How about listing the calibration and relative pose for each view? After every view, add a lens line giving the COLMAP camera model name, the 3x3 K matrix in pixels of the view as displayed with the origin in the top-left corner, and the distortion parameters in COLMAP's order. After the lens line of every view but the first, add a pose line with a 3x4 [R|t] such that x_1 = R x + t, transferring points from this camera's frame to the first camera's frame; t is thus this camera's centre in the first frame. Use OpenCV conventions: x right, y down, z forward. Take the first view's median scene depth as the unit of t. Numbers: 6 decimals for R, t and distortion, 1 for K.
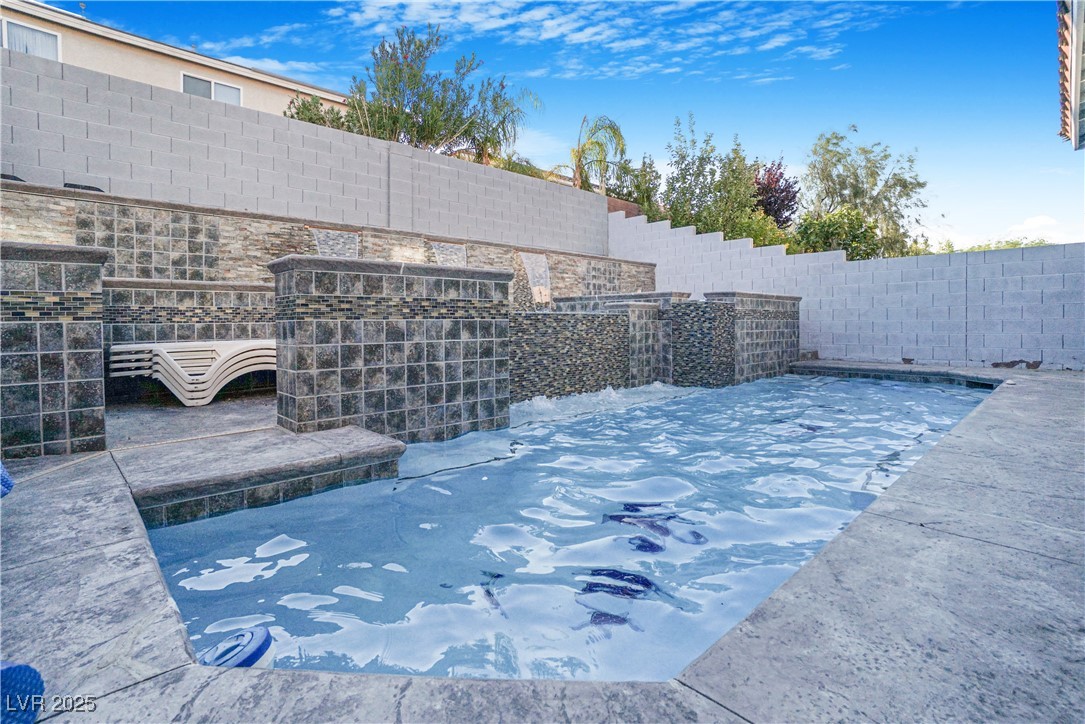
lens RADIAL K [[518.5, 0, 526.9], [0, 518.5, 336.1], [0, 0, 1]] dist [-0.064781, 0.024693]
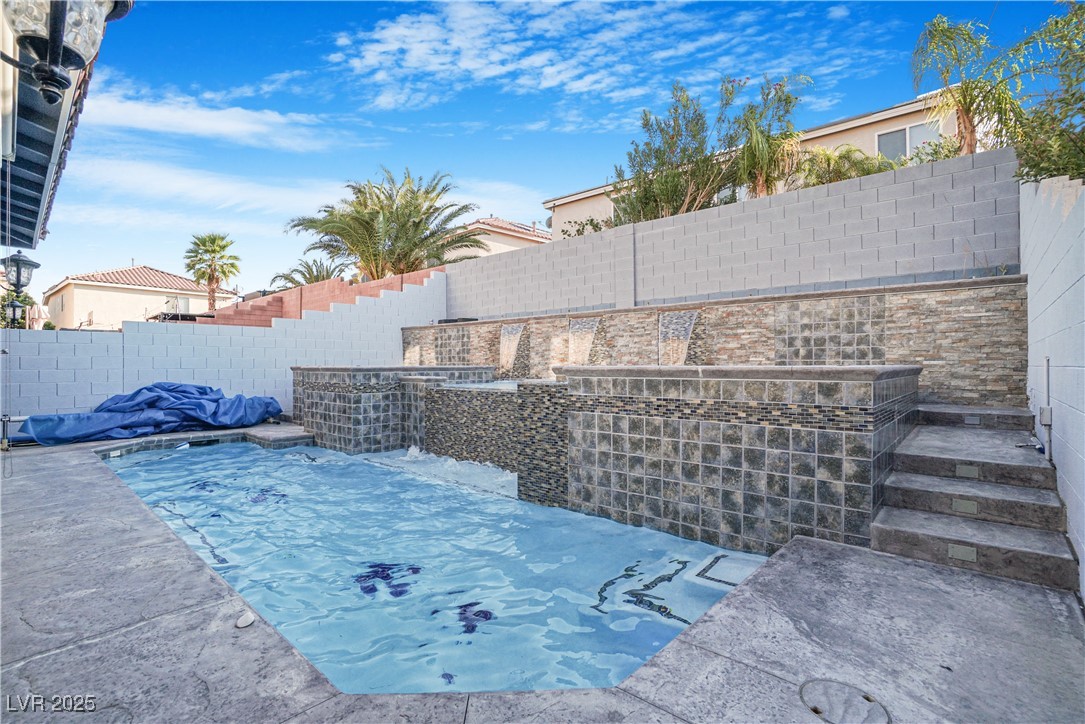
lens RADIAL K [[518.5, 0, 539.6], [0, 518.5, 360.8], [0, 0, 1]] dist [-0.064038, 0.025878]
pose [[0.083985, 0.000898, -0.996467, 1.255950], [-0.020559, 0.999788, -0.000832, -0.112245], [0.996255, 0.020556, 0.083986, 1.068677]]
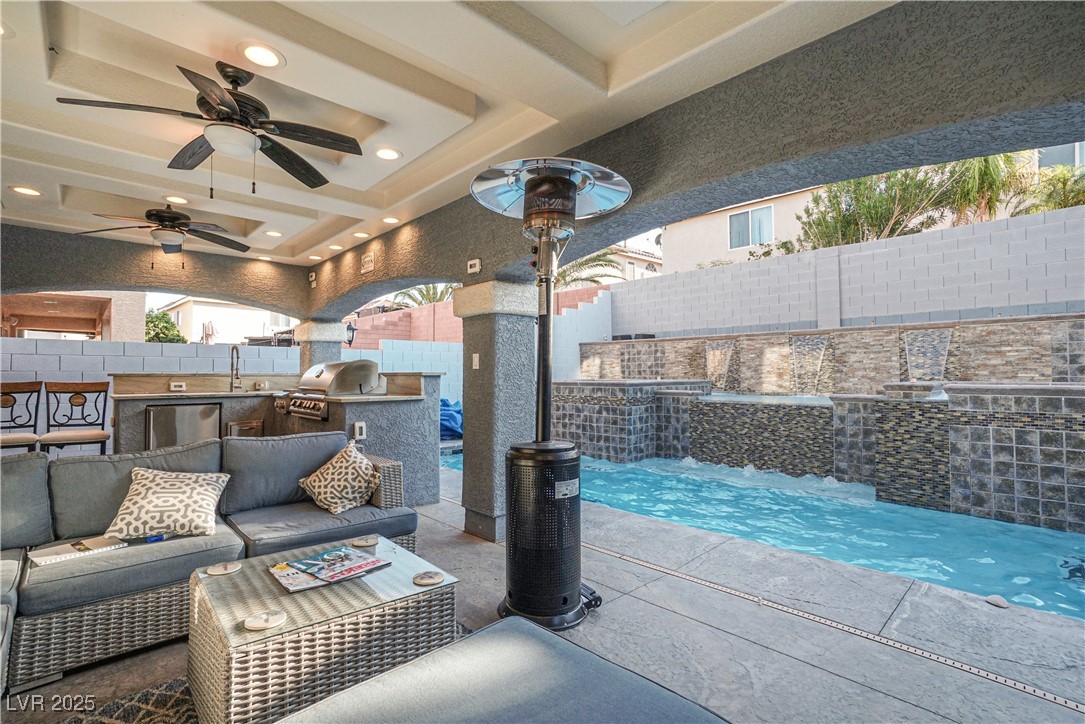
lens RADIAL K [[501.6, 0, 536.5], [0, 501.6, 361.7], [0, 0, 1]] dist [-0.045717, 0.025235]
pose [[0.010567, -0.014453, -0.999840, 1.310005], [-0.018262, 0.999726, -0.014645, -0.120119], [0.999777, 0.018414, 0.010301, 0.465960]]
